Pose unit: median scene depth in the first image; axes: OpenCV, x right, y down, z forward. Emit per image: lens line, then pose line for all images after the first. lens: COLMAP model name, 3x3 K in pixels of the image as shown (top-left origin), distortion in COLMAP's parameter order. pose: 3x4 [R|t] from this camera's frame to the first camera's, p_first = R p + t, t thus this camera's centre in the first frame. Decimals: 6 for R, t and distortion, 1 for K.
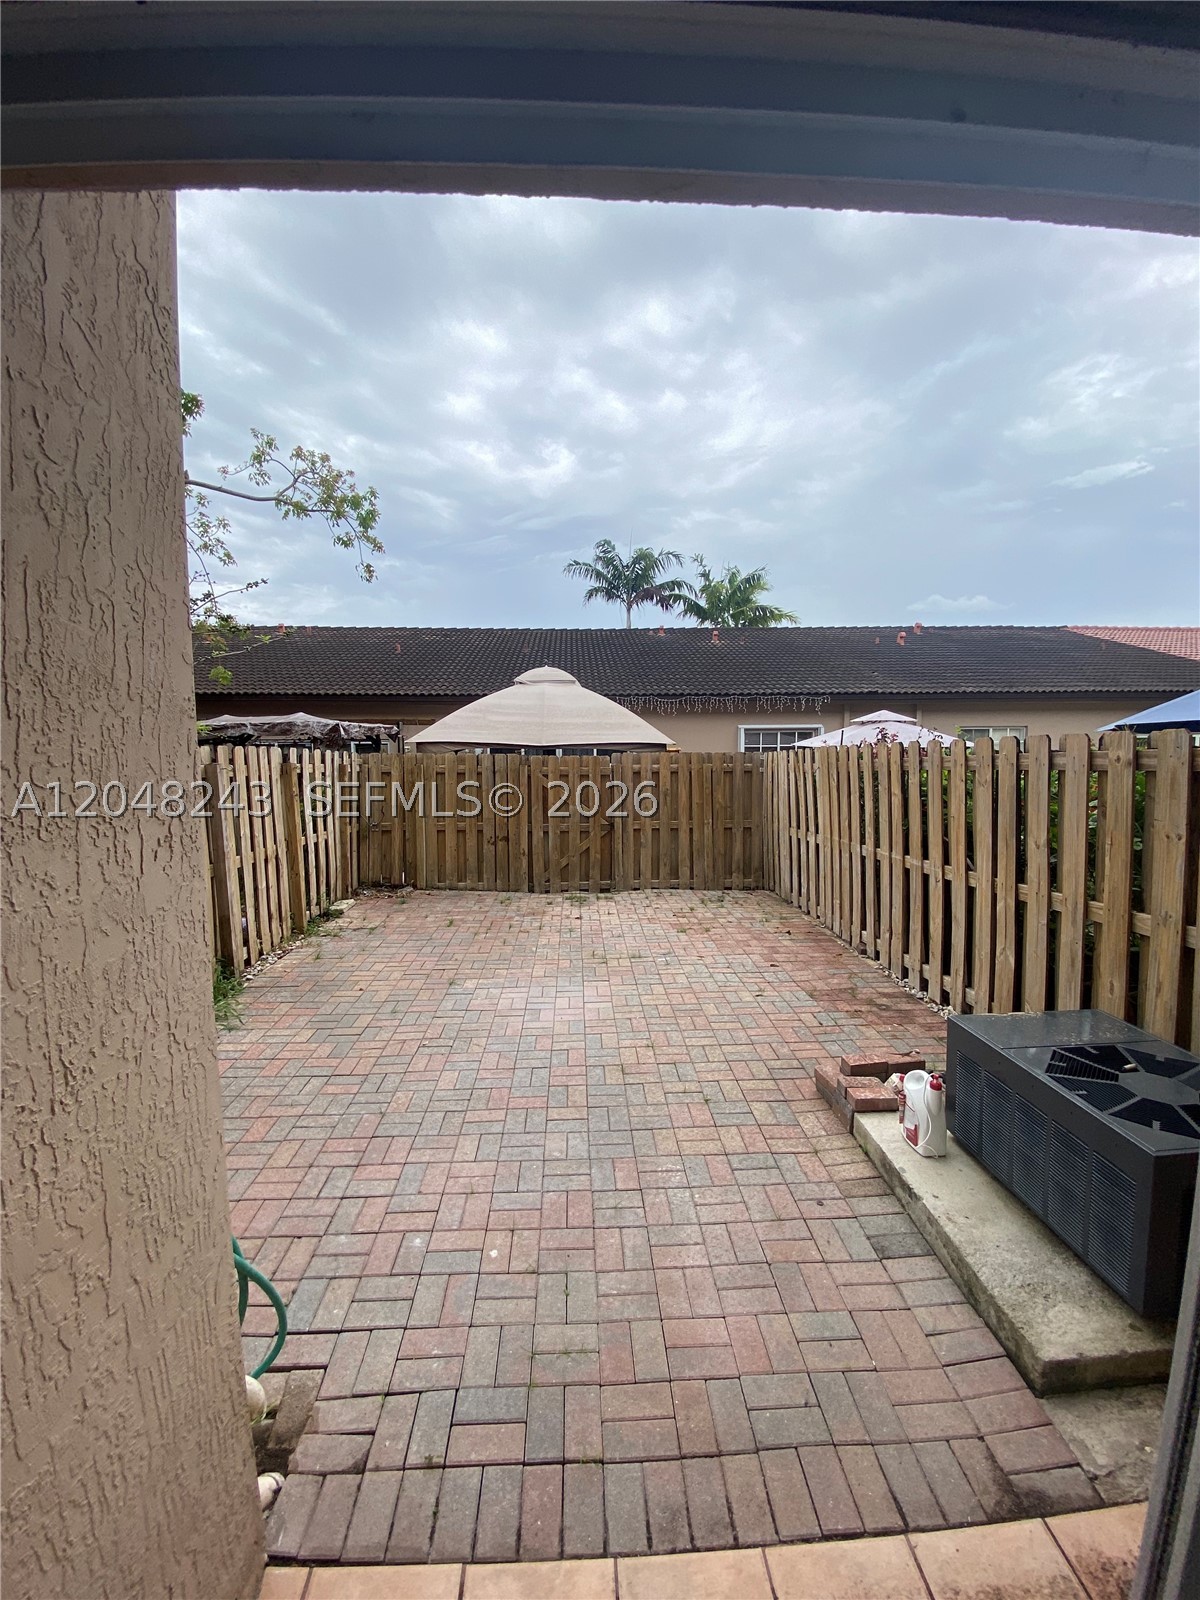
lens RADIAL K [[637.6, 0, 605.4], [0, 637.6, 800.8], [0, 0, 1]] dist [0.039286, -0.033535]
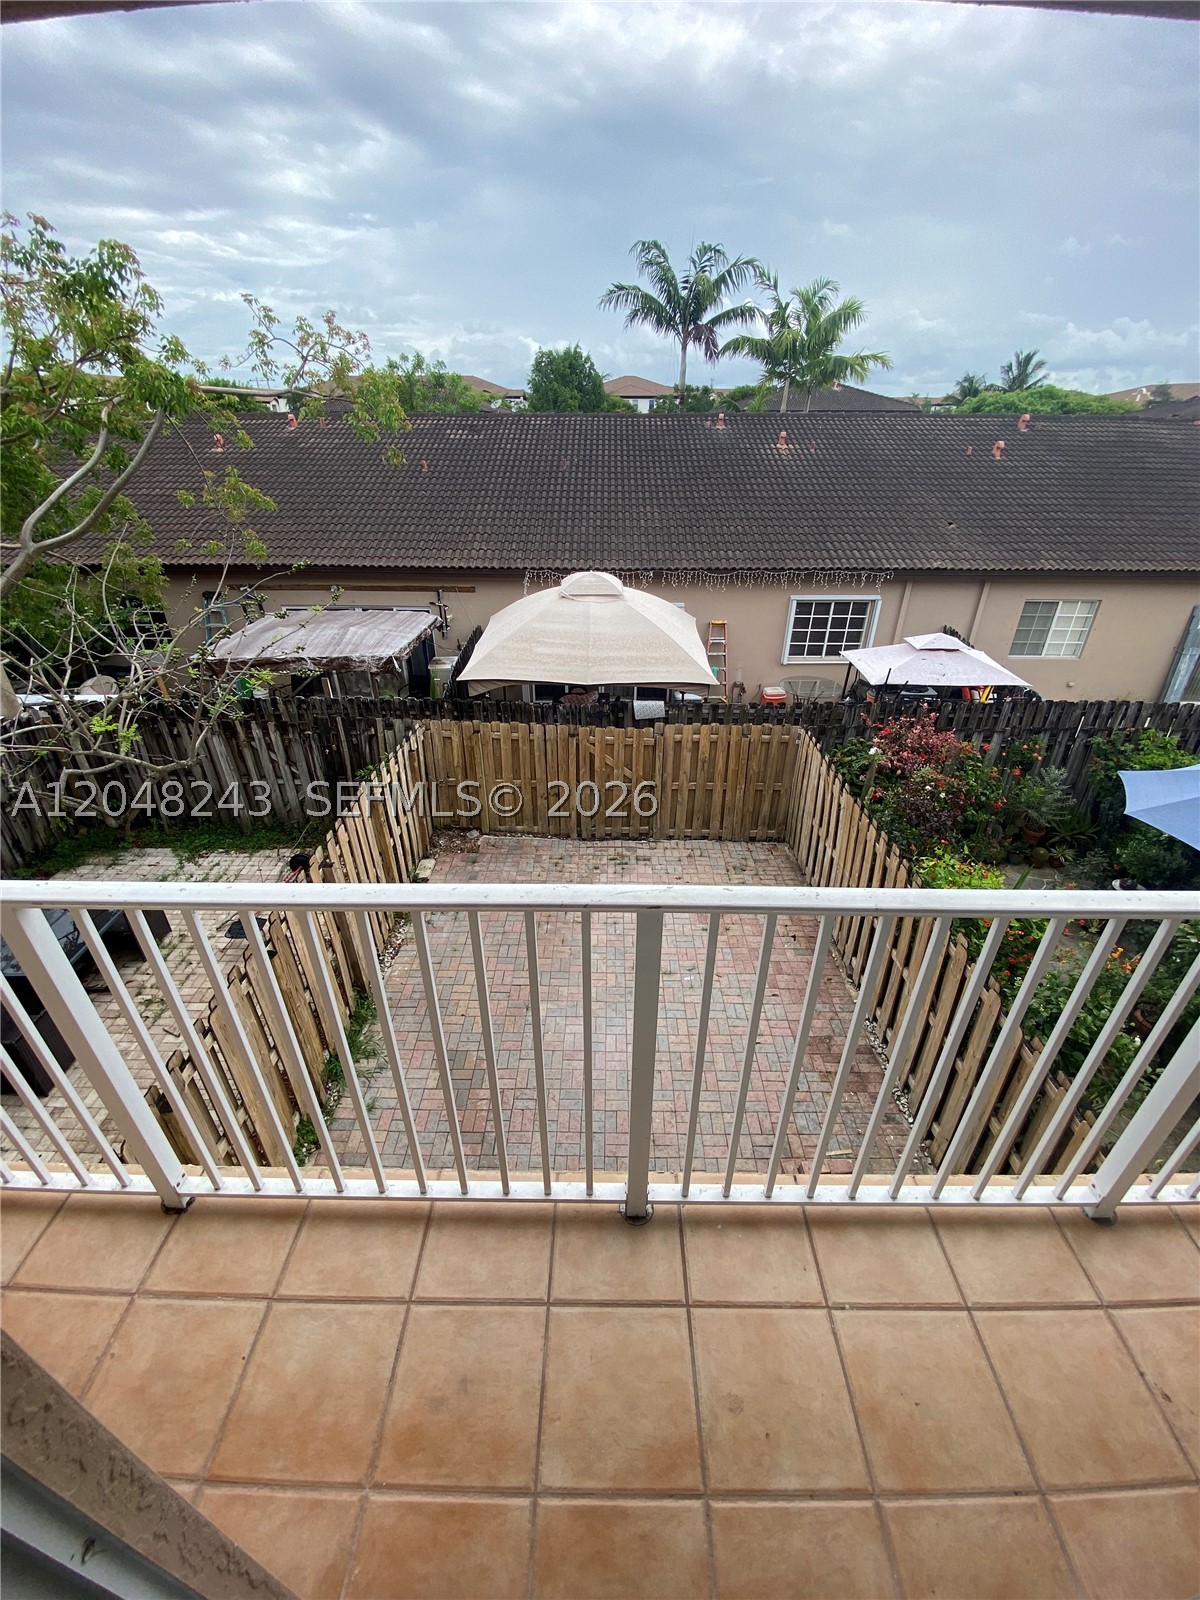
lens RADIAL K [[637.6, 0, 605.4], [0, 637.6, 800.8], [0, 0, 1]] dist [0.039286, -0.033535]
pose [[0.998343, 0.037546, -0.043602, -0.021614], [-0.015390, 0.904398, 0.426412, -0.401834], [0.055444, -0.425034, 0.903478, -0.008220]]
